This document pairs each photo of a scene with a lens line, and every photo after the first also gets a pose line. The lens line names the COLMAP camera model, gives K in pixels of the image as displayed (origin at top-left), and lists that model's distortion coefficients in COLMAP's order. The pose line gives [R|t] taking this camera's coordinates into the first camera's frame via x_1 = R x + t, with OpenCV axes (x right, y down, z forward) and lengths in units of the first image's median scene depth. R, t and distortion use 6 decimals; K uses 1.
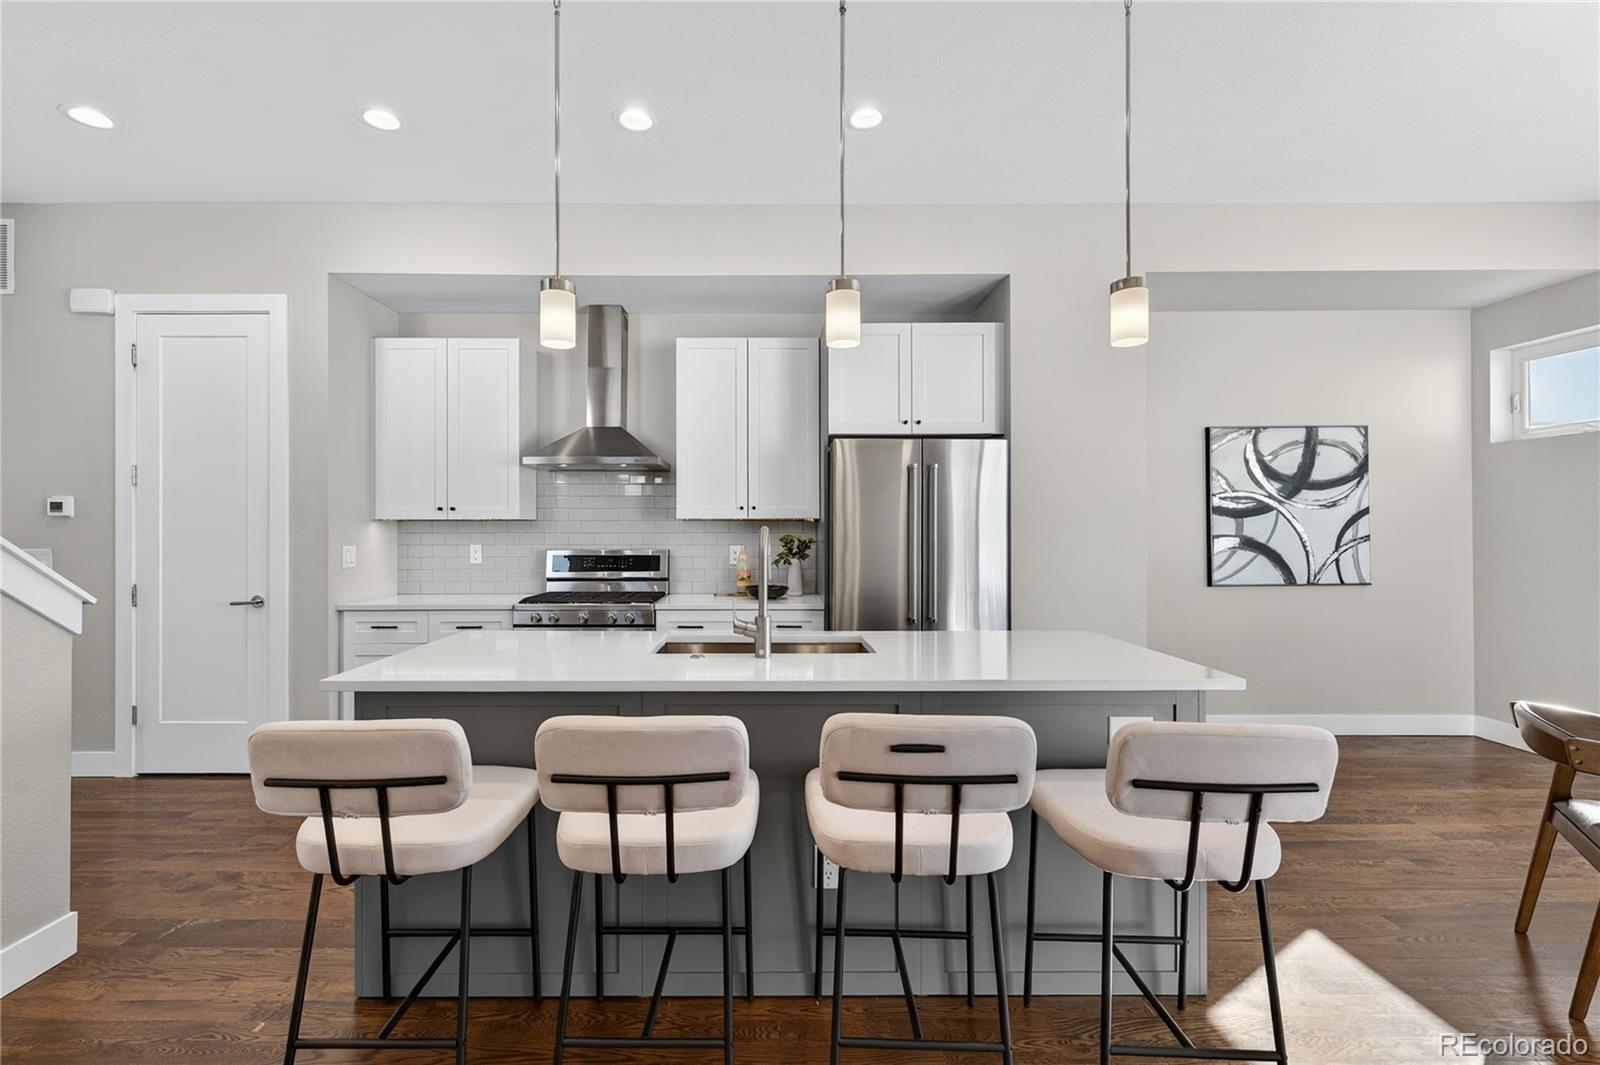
lens RADIAL K [[719.2, 0, 800.0], [0, 719.2, 532.5], [0, 0, 1]] dist [0.001530, 0.000144]
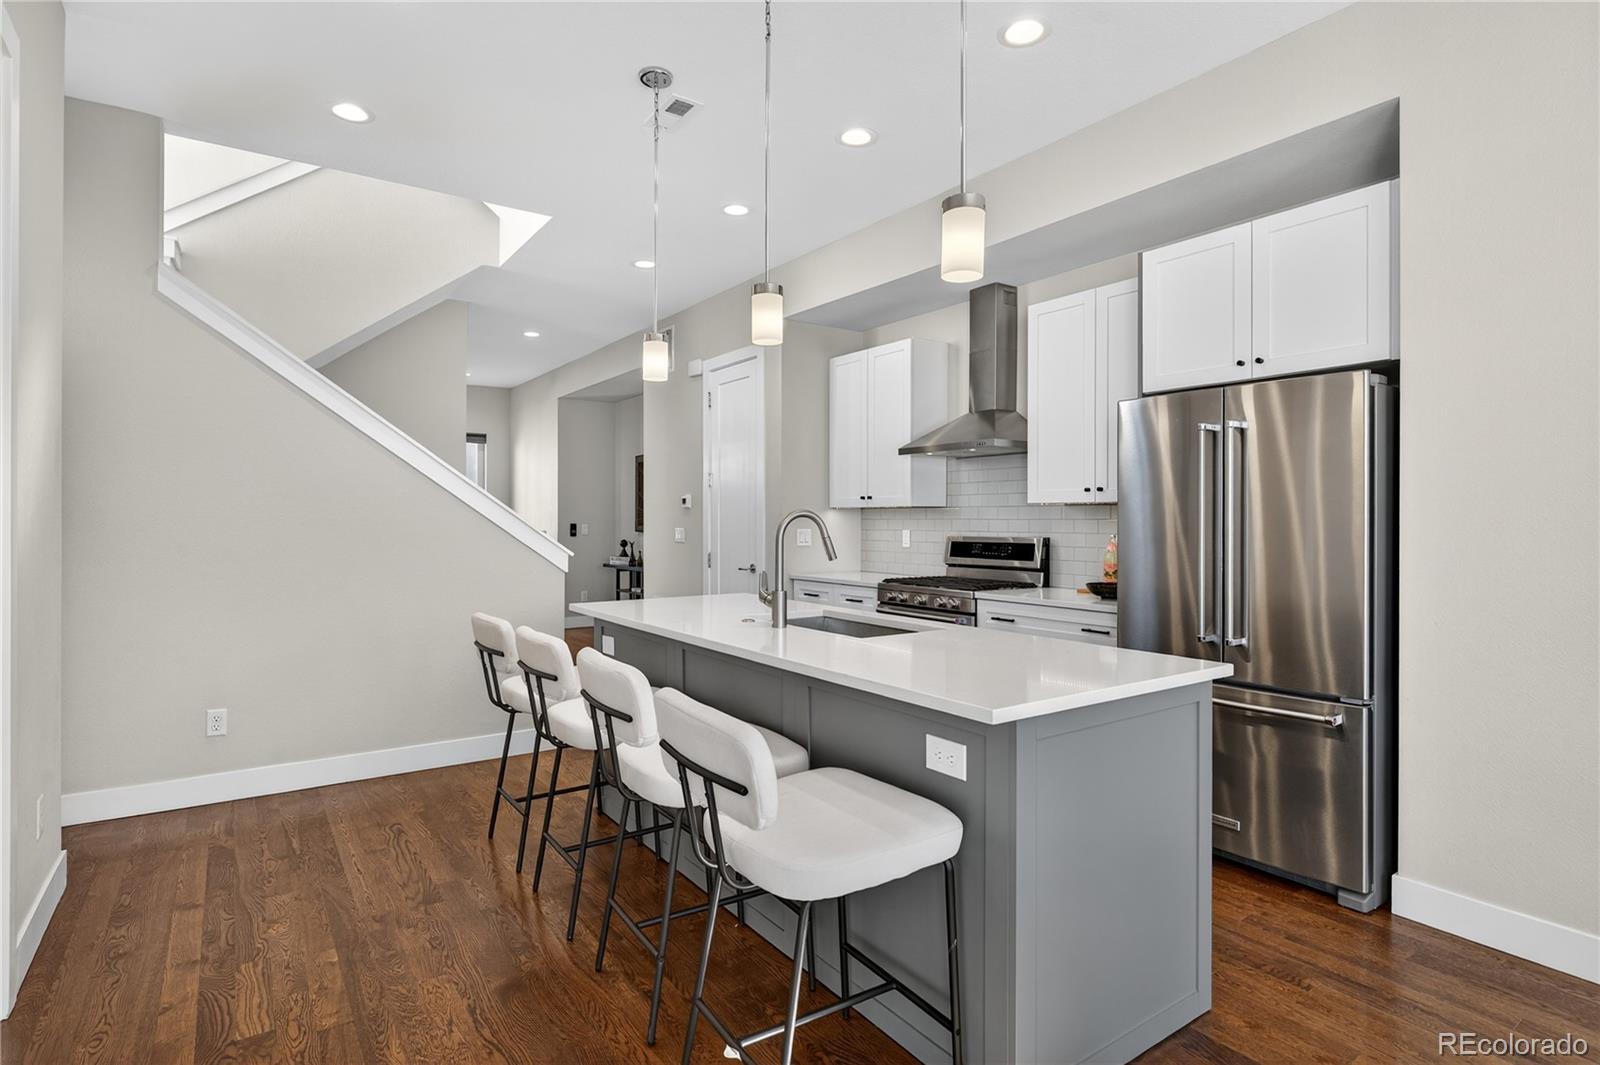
lens RADIAL K [[830.6, 0, 800.0], [0, 830.6, 532.5], [0, 0, 1]] dist [0.001091, 0.000098]
pose [[0.564969, 0.014336, -0.824988, 0.538915], [-0.007885, 0.999897, 0.011975, 0.007446], [0.825074, -0.000261, 0.565024, 0.161220]]
